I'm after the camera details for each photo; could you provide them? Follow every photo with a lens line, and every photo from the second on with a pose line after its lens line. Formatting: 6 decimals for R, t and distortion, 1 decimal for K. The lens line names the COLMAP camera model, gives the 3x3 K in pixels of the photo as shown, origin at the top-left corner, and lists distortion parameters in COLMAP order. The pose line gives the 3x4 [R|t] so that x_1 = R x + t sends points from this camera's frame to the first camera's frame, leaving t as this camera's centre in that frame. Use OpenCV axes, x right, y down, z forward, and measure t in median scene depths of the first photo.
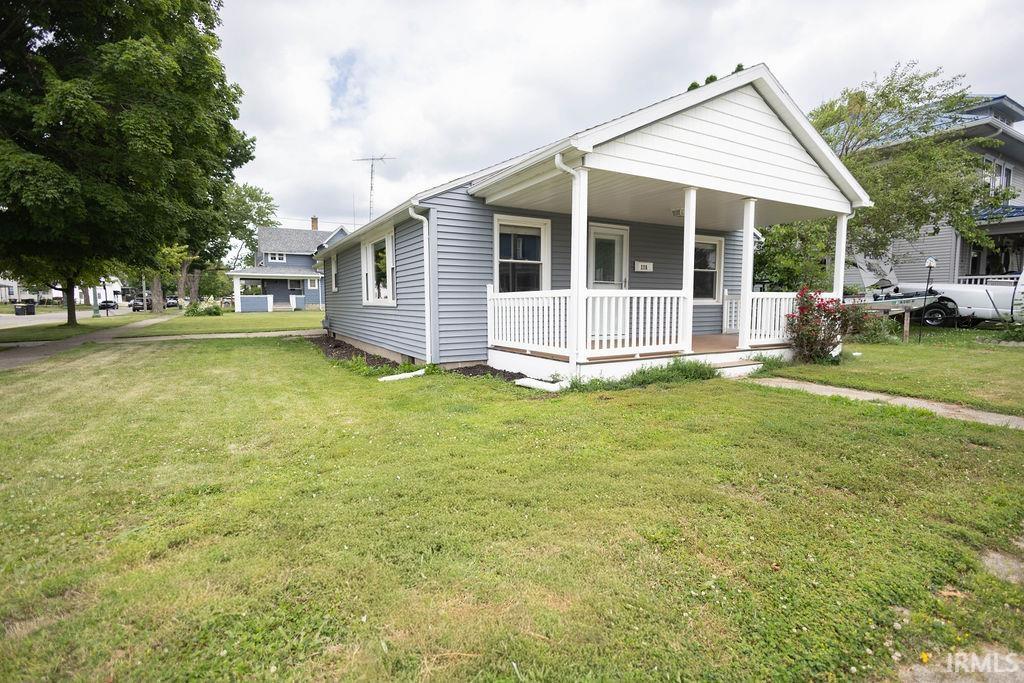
lens RADIAL K [[470.6, 0, 512.0], [0, 470.6, 341.5], [0, 0, 1]] dist [0.022527, -0.009465]
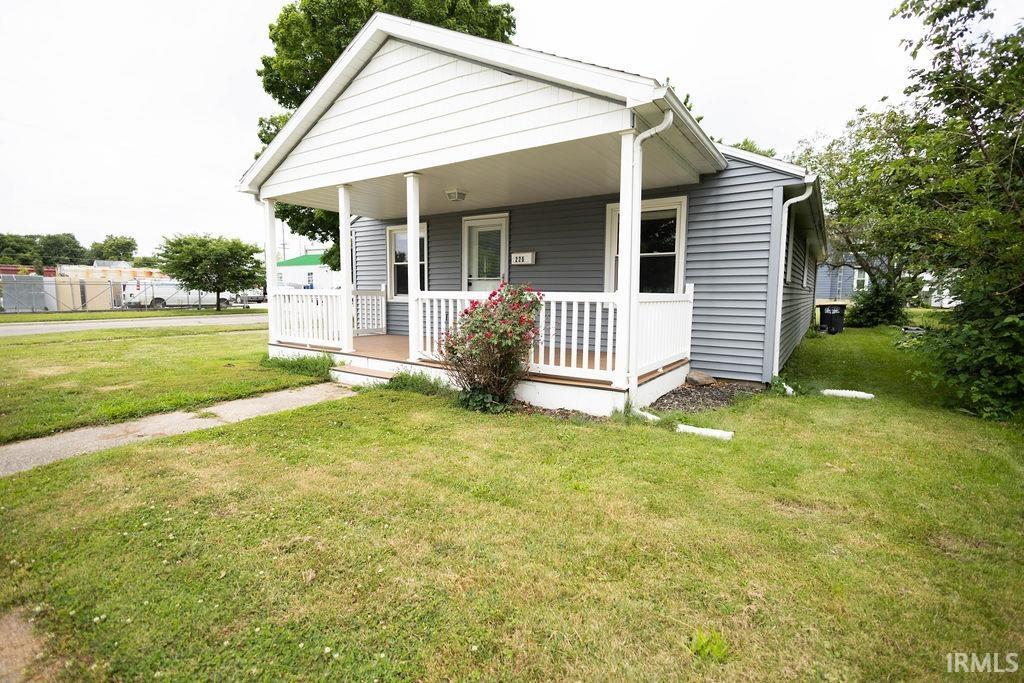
lens RADIAL K [[470.0, 0, 509.9], [0, 470.0, 339.4], [0, 0, 1]] dist [0.021952, -0.010381]
pose [[0.430284, 0.094601, -0.897723, 1.152109], [-0.087412, 0.994186, 0.062869, -0.077351], [0.898451, 0.051420, 0.436052, 0.715959]]
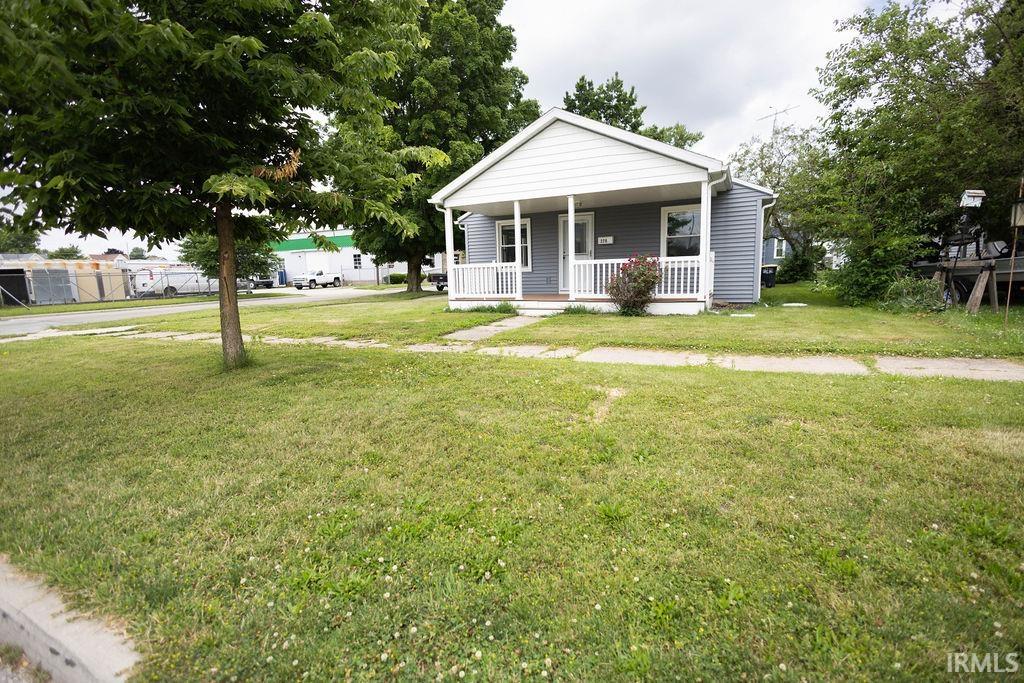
lens RADIAL K [[470.6, 0, 512.0], [0, 470.6, 341.5], [0, 0, 1]] dist [0.022527, -0.009465]
pose [[0.548961, 0.107939, -0.828850, 1.440843], [-0.045149, 0.994008, 0.099544, 0.005627], [0.834628, -0.017224, 0.550545, 0.045195]]
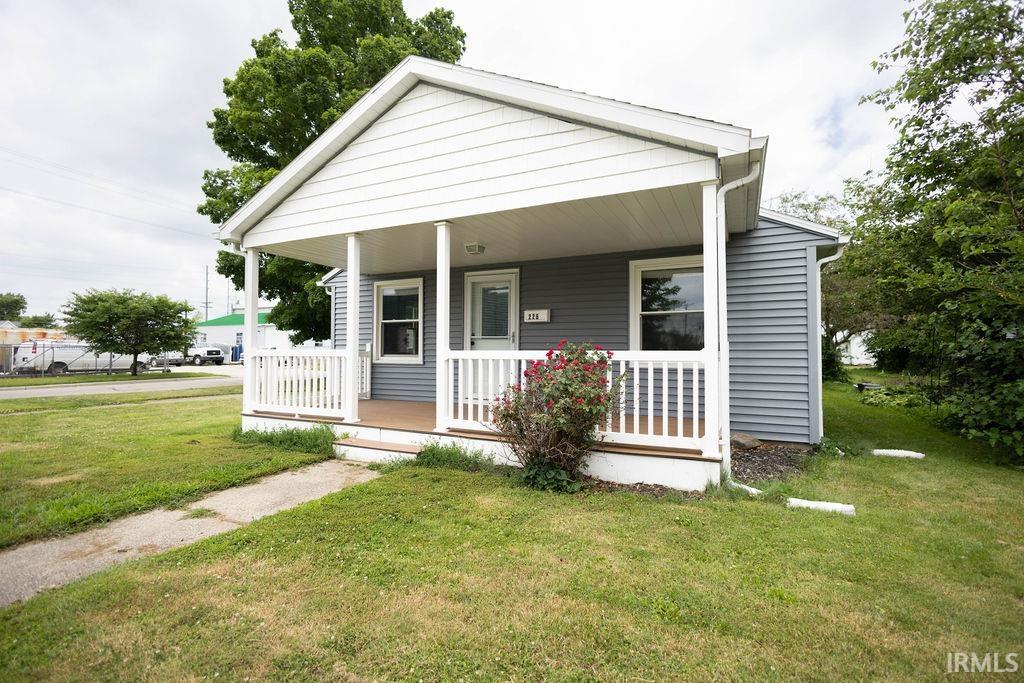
lens RADIAL K [[470.6, 0, 512.0], [0, 470.6, 341.5], [0, 0, 1]] dist [0.022527, -0.009465]
pose [[0.551241, -0.017754, -0.834157, 1.019190], [-0.075457, 0.994616, -0.071033, -0.067099], [0.830927, 0.102099, 0.546933, 0.623489]]
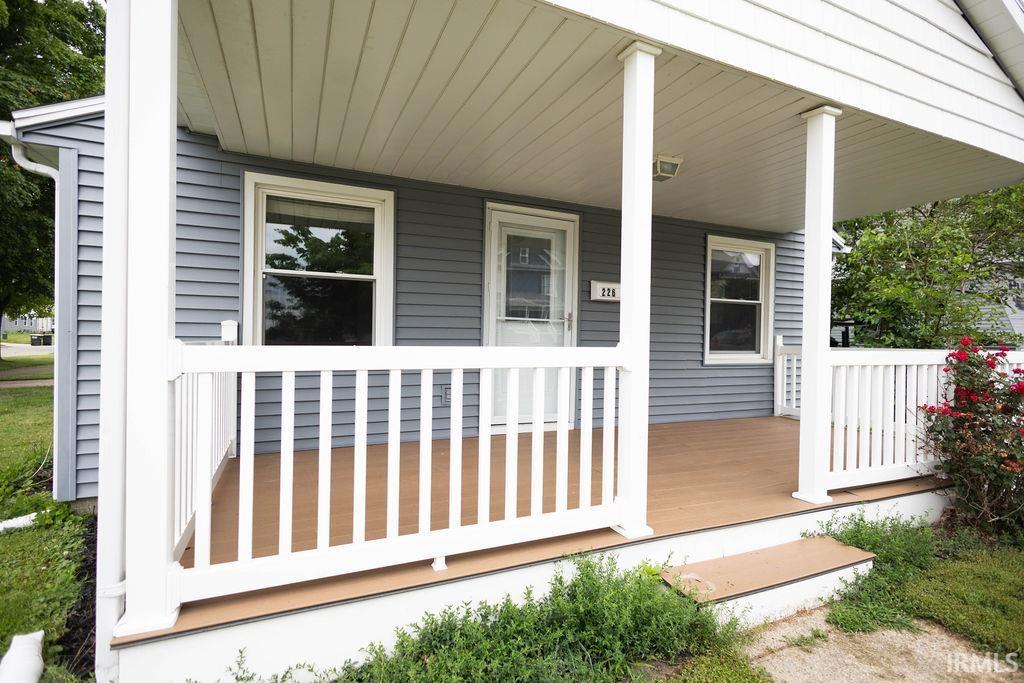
lens RADIAL K [[486.5, 0, 512.0], [0, 486.5, 341.5], [0, 0, 1]] dist [0.017555, -0.000246]
pose [[0.994307, 0.018496, -0.104931, 0.260721], [-0.026507, 0.996796, -0.075467, -0.067523], [0.103199, 0.077819, 0.991612, 0.518719]]
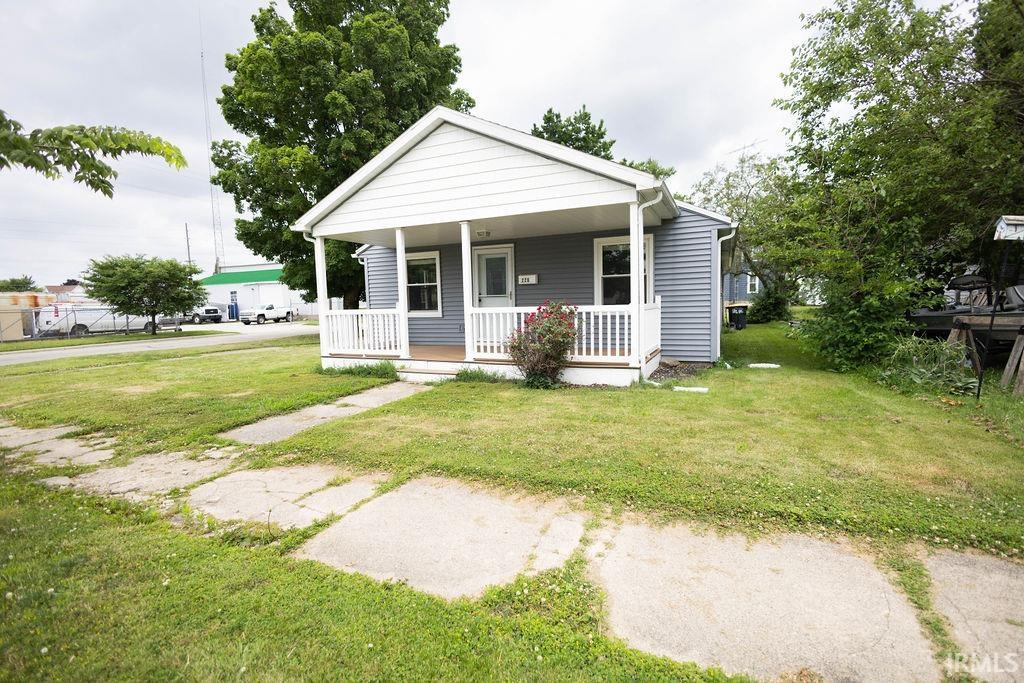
lens RADIAL K [[470.6, 0, 512.0], [0, 470.6, 341.5], [0, 0, 1]] dist [0.022527, -0.009465]
pose [[0.577223, 0.053842, -0.814810, 1.273756], [-0.045527, 0.998394, 0.033722, -0.061500], [0.815317, 0.017631, 0.578747, 0.414082]]
